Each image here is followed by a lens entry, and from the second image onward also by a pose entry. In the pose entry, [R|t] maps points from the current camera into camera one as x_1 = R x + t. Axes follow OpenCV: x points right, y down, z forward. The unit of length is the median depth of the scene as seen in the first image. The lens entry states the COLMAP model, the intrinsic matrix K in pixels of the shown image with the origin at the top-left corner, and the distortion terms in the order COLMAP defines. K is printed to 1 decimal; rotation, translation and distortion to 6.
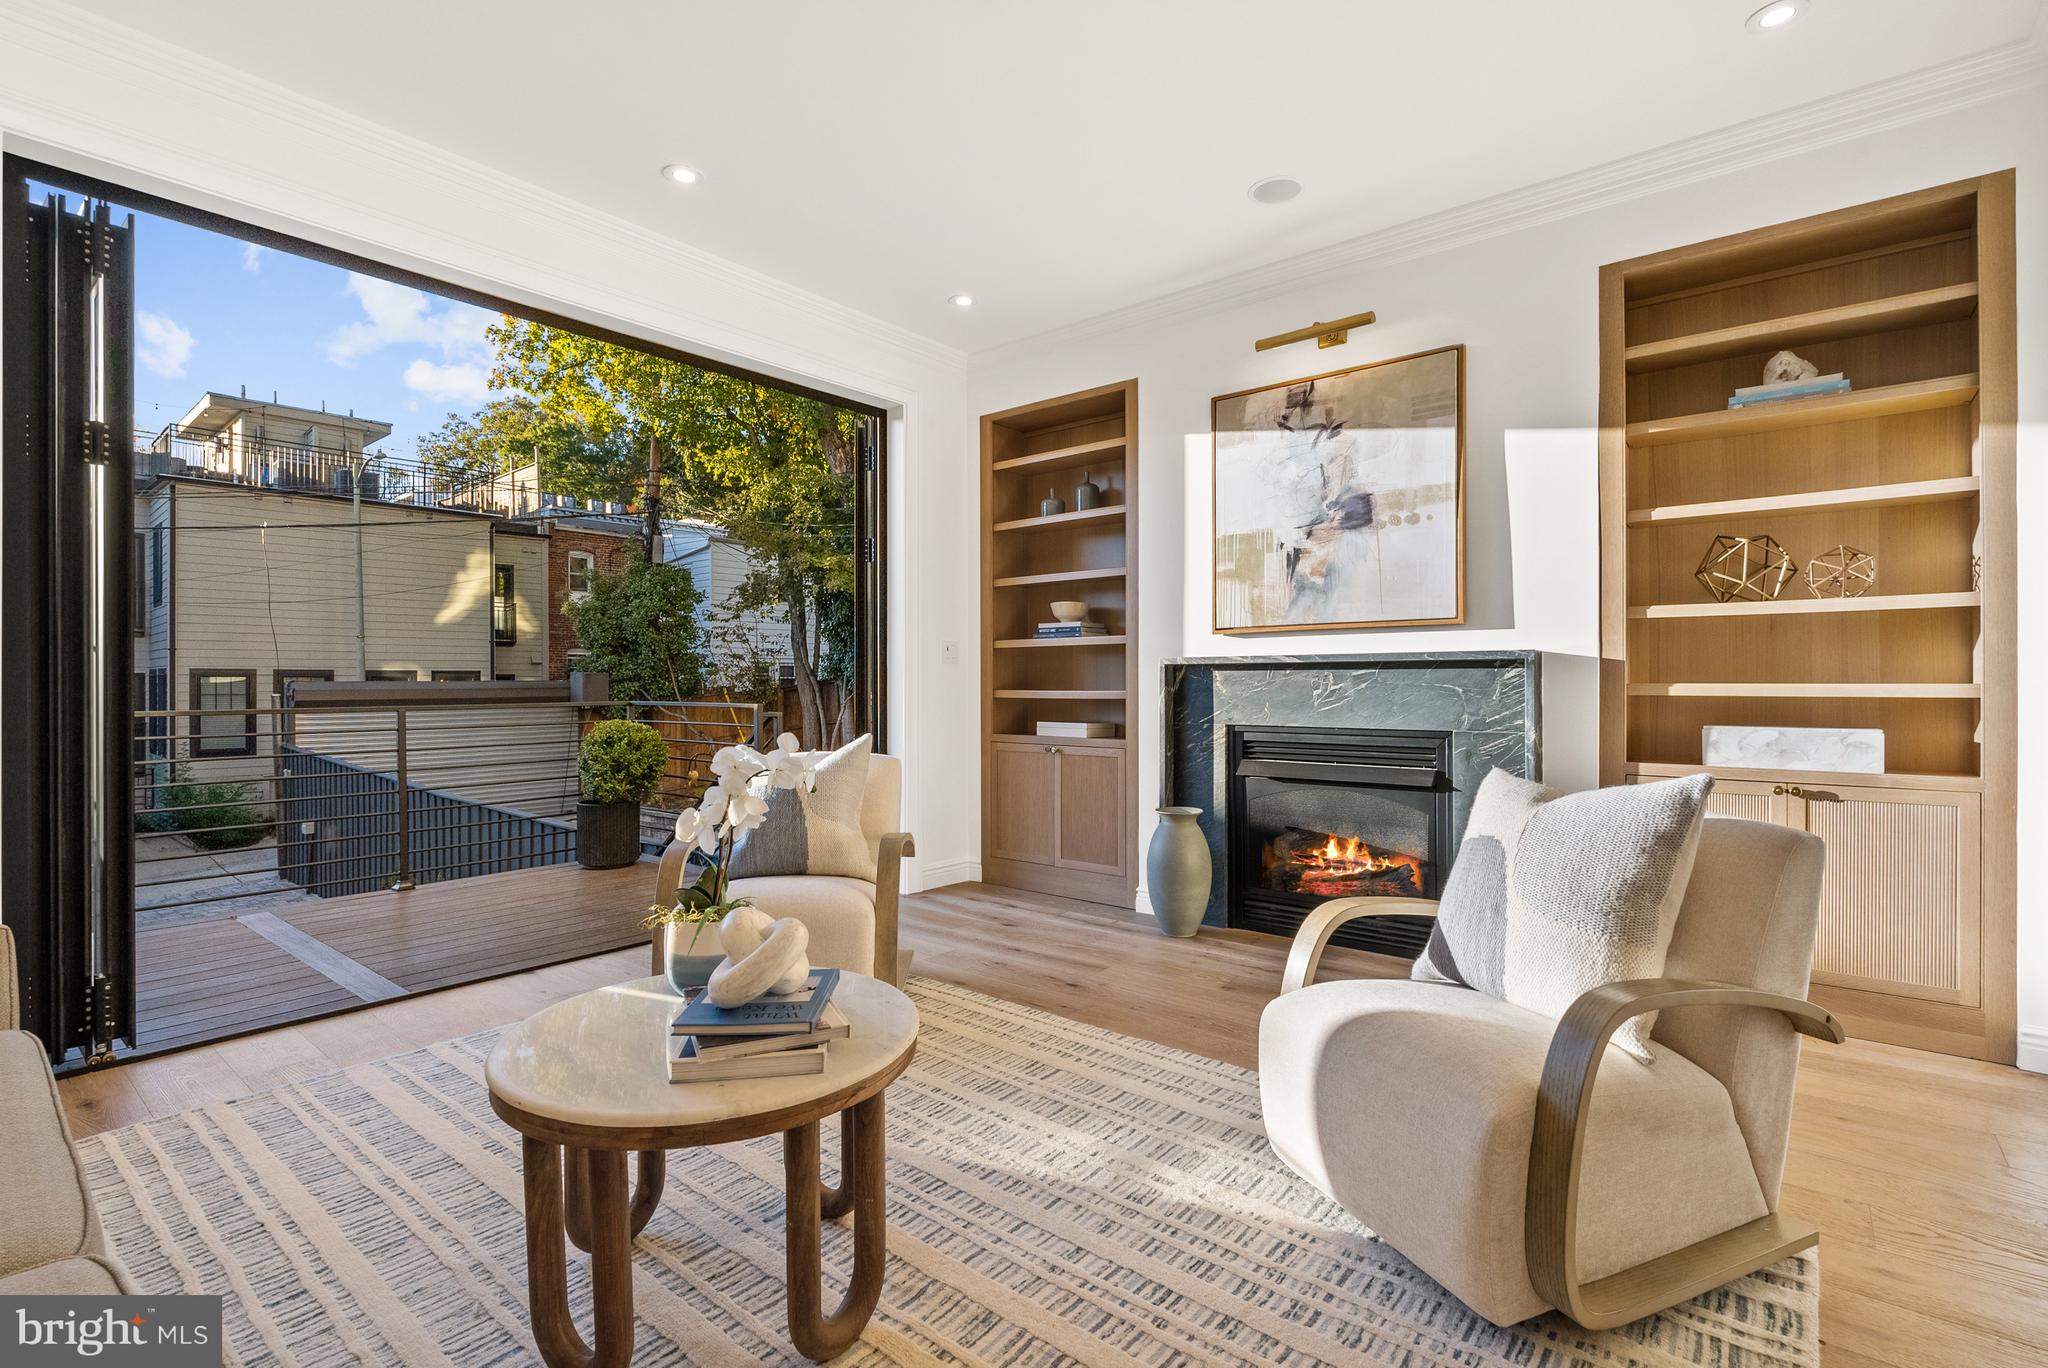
lens RADIAL K [[943.3, 0, 1024.3], [0, 943.3, 679.0], [0, 0, 1]] dist [-0.000144, -0.000956]
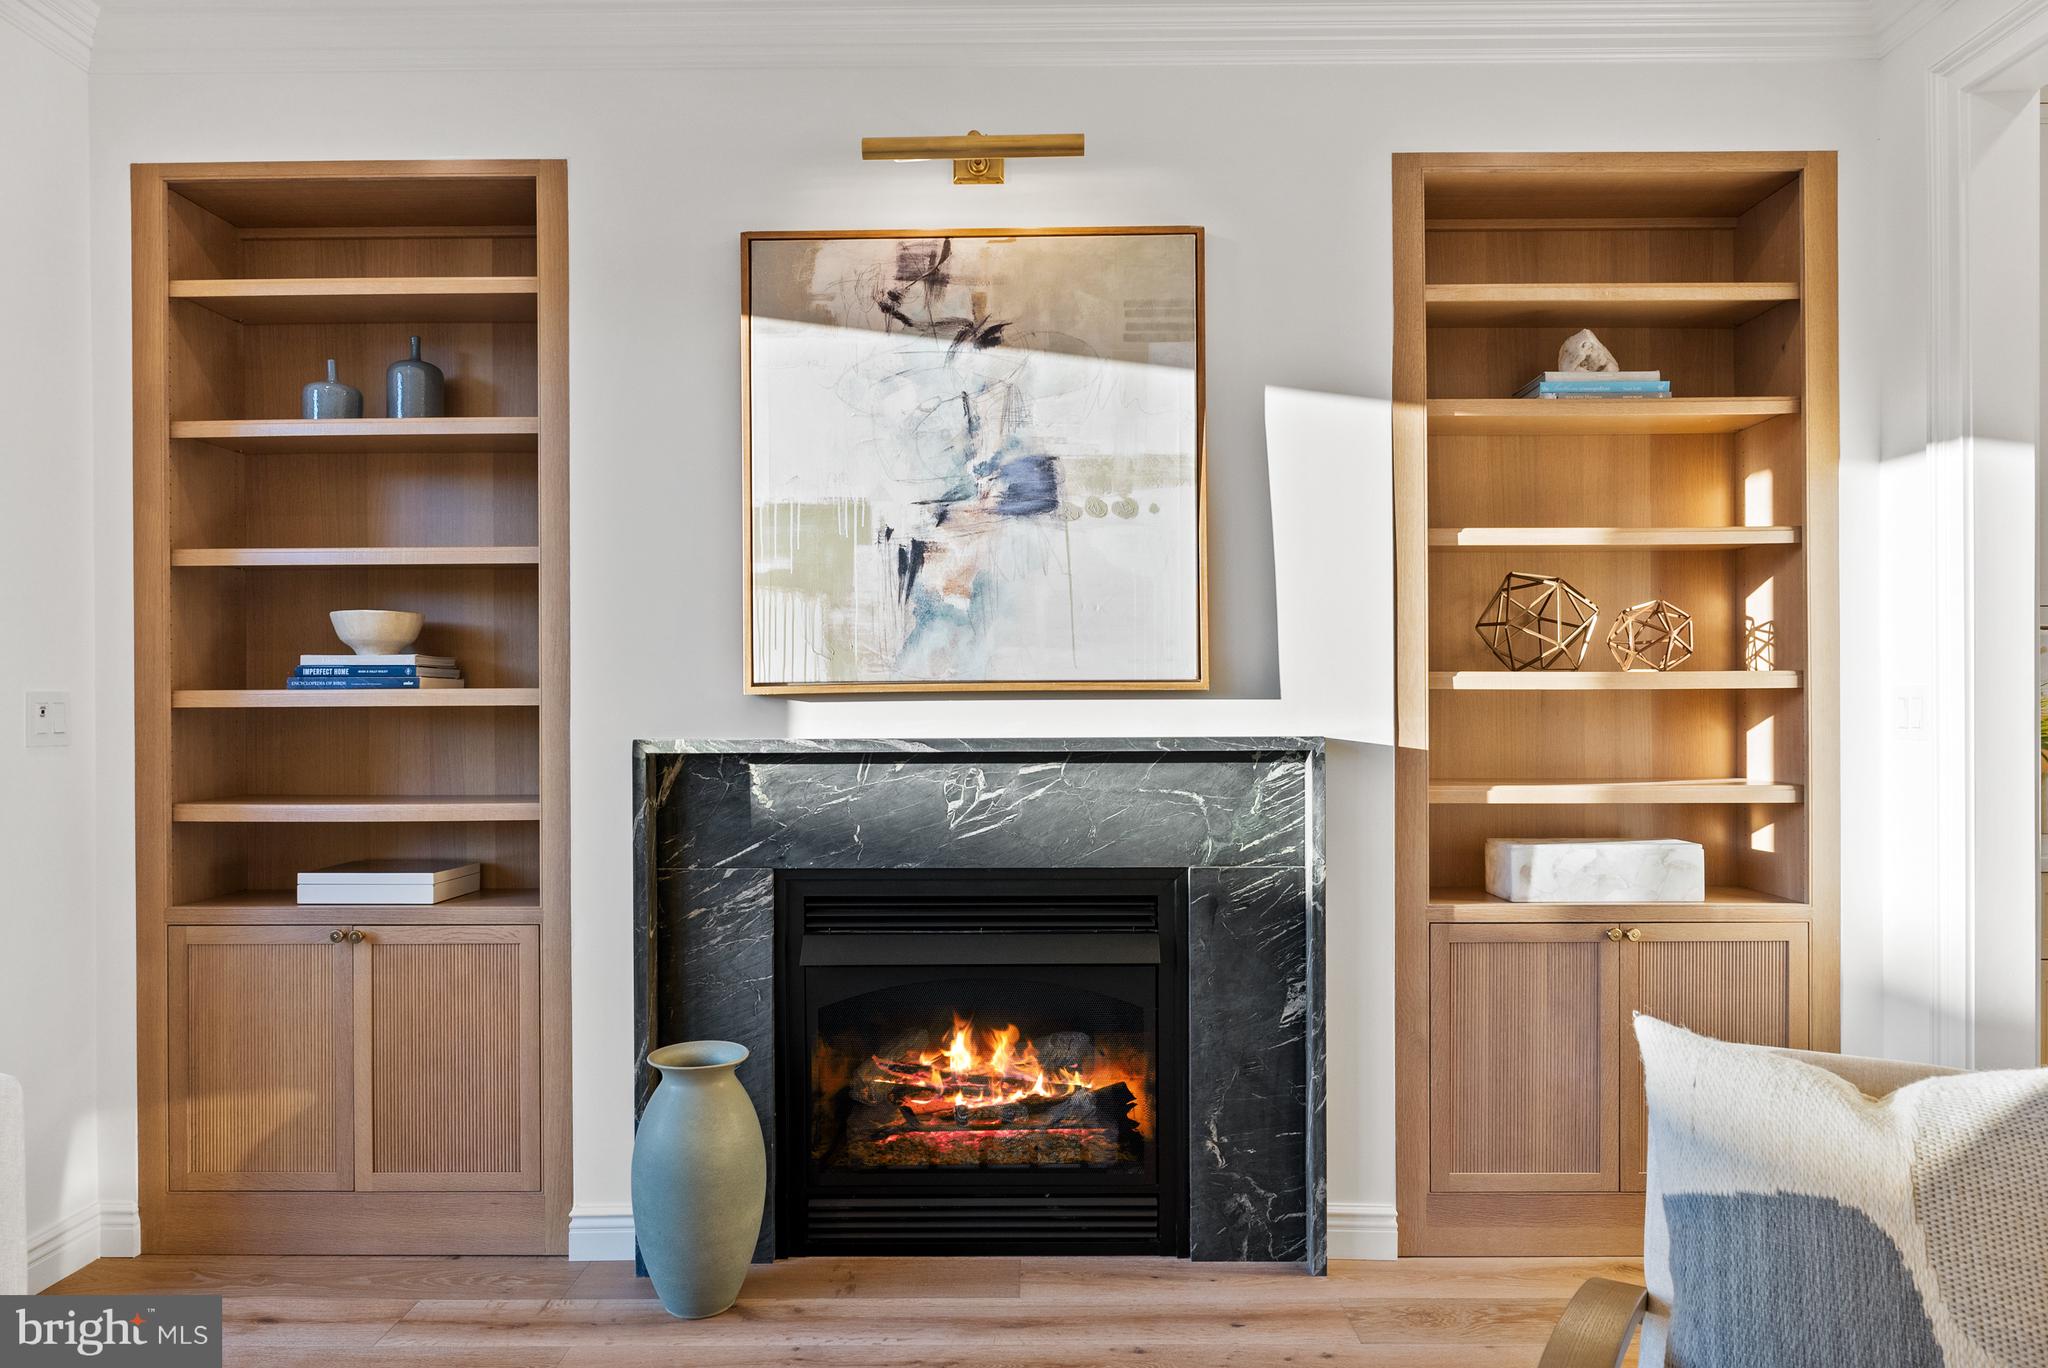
lens RADIAL K [[1305.8, 0, 1021.9], [0, 1305.8, 697.1], [0, 0, 1]] dist [0.000196, -0.000774]
pose [[0.778546, -0.003689, 0.627577, -0.139124], [0.001796, 0.999992, 0.003651, -0.052095], [-0.627585, -0.001715, 0.778546, 0.382712]]
